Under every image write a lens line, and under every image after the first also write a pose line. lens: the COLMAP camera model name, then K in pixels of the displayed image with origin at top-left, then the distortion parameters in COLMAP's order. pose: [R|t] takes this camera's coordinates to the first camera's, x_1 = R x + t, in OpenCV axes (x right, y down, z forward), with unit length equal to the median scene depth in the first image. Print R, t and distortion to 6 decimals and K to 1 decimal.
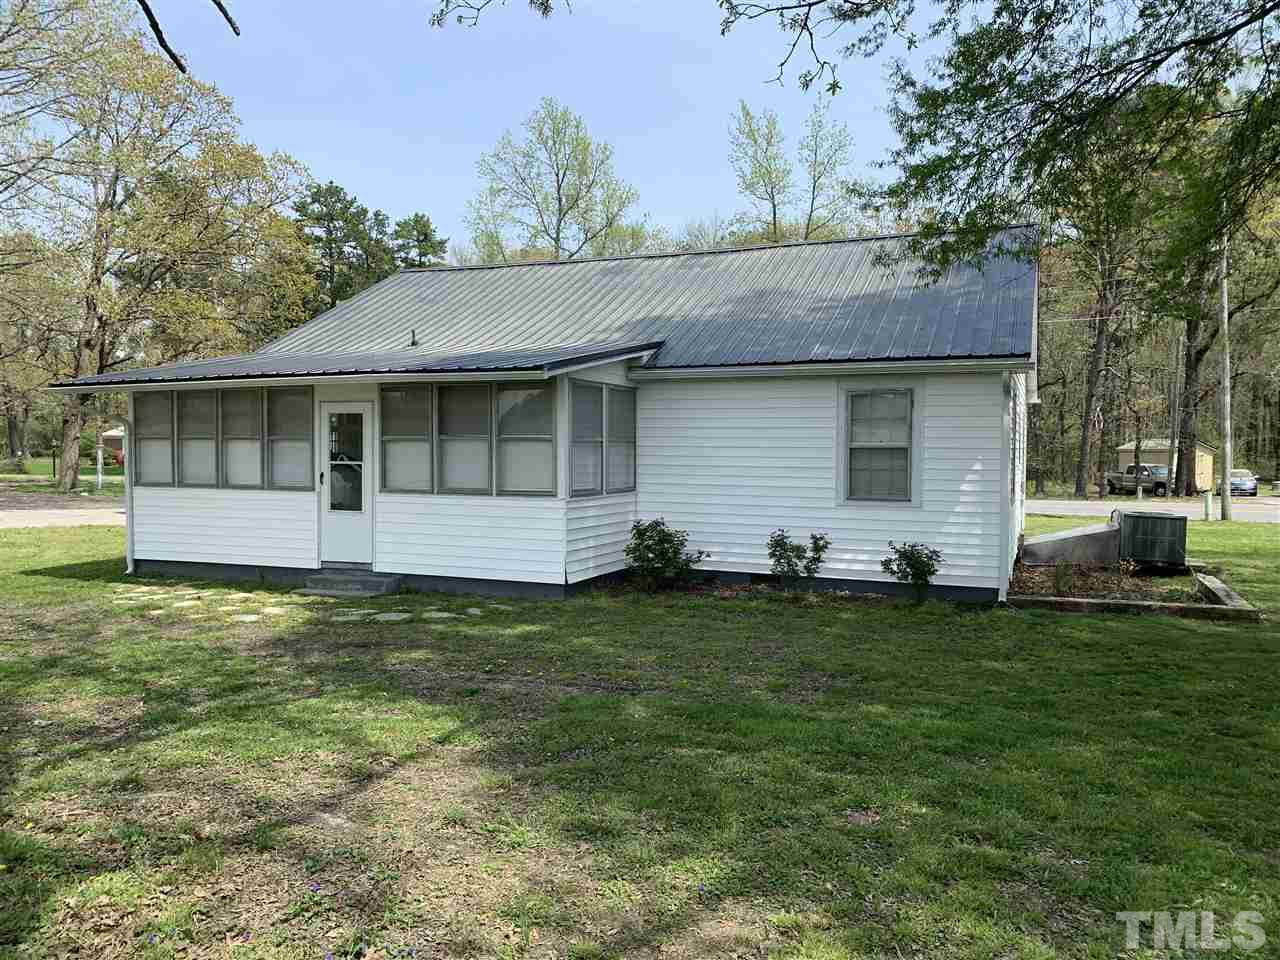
lens RADIAL K [[980.7, 0, 639.6], [0, 980.7, 492.1], [0, 0, 1]] dist [0.048131, -0.006897]
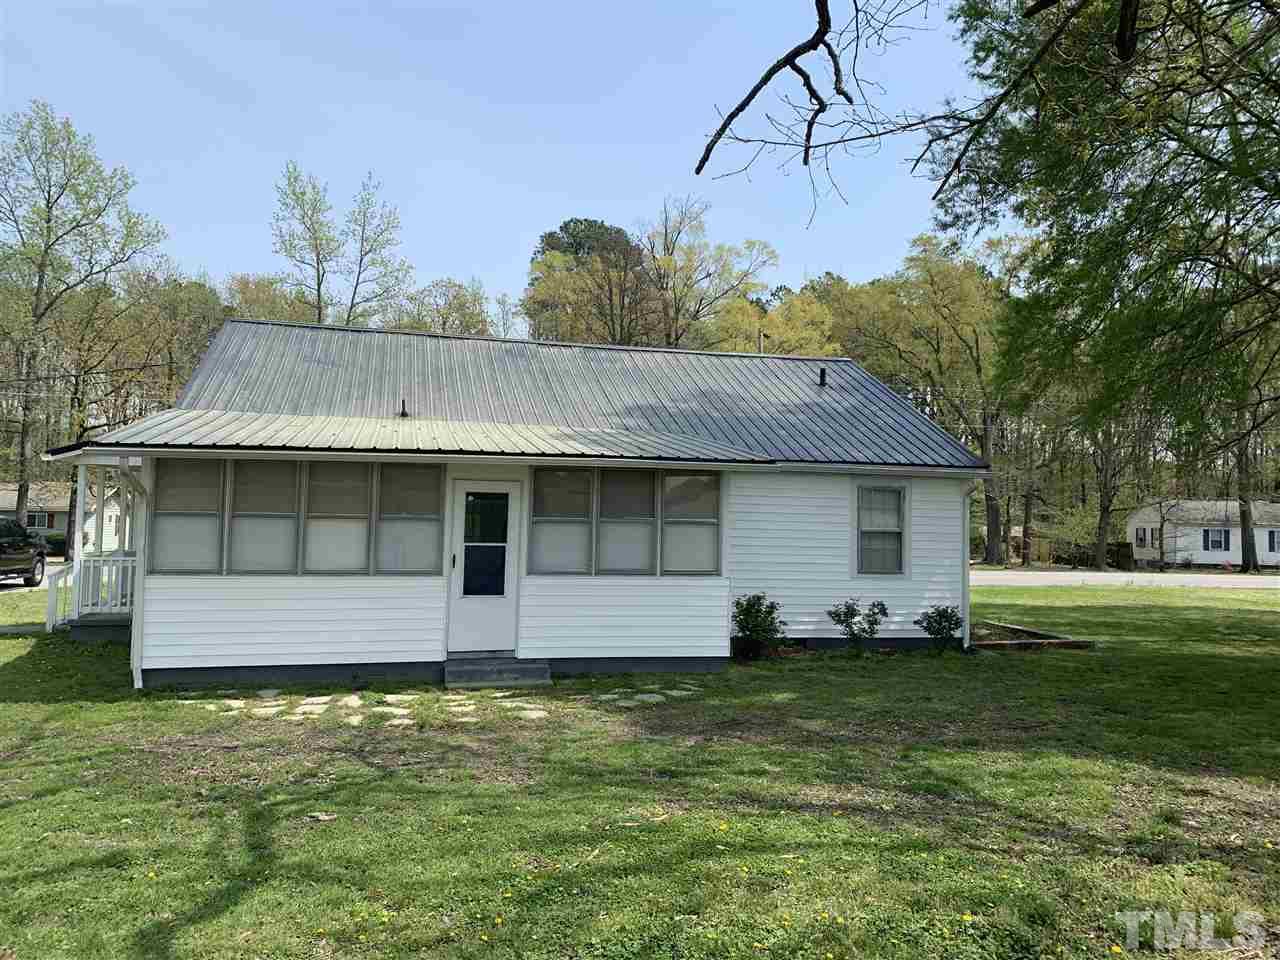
lens RADIAL K [[980.7, 0, 639.6], [0, 980.7, 467.0], [0, 0, 1]] dist [0.048131, -0.006897]
pose [[0.811192, 0.042775, 0.583214, -0.741888], [0.012252, 0.995859, -0.090081, -0.017358], [-0.584652, 0.080218, 0.807309, 0.144449]]
